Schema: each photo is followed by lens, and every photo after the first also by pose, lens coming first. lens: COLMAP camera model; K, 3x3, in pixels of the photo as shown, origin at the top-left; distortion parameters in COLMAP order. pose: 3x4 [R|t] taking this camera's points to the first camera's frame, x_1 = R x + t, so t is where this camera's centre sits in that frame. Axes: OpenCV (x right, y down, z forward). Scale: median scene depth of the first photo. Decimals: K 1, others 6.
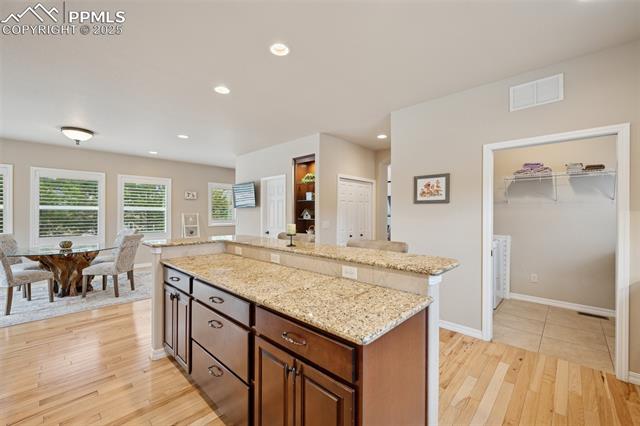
lens RADIAL K [[263.3, 0, 319.8], [0, 263.3, 212.0], [0, 0, 1]] dist [-0.001507, 0.000610]
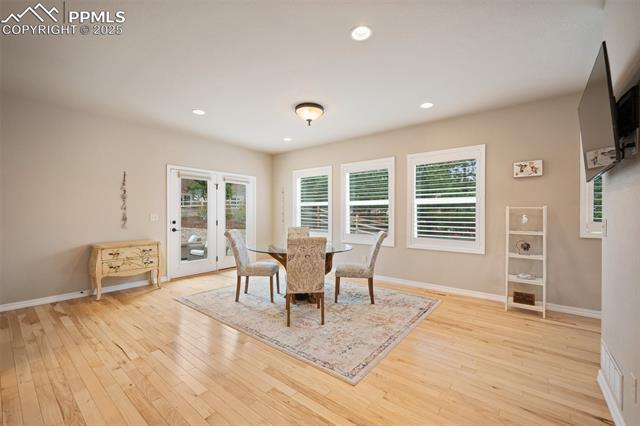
lens RADIAL K [[263.3, 0, 318.5], [0, 263.3, 211.1], [0, 0, 1]] dist [-0.001507, 0.000610]
pose [[0.083869, -0.010473, -0.996422, -0.073844], [0.001734, 0.999945, -0.010364, 0.027519], [0.996475, -0.000859, 0.083883, 0.924956]]
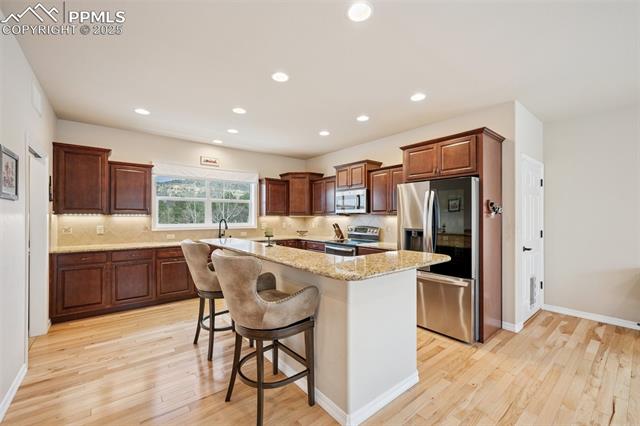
lens RADIAL K [[263.3, 0, 313.4], [0, 263.3, 216.3], [0, 0, 1]] dist [-0.001507, 0.000610]
pose [[-0.991594, -0.003203, 0.129345, -0.219117], [-0.003795, 0.999983, -0.004328, 0.002565], [-0.129329, -0.004783, -0.991590, 1.029539]]
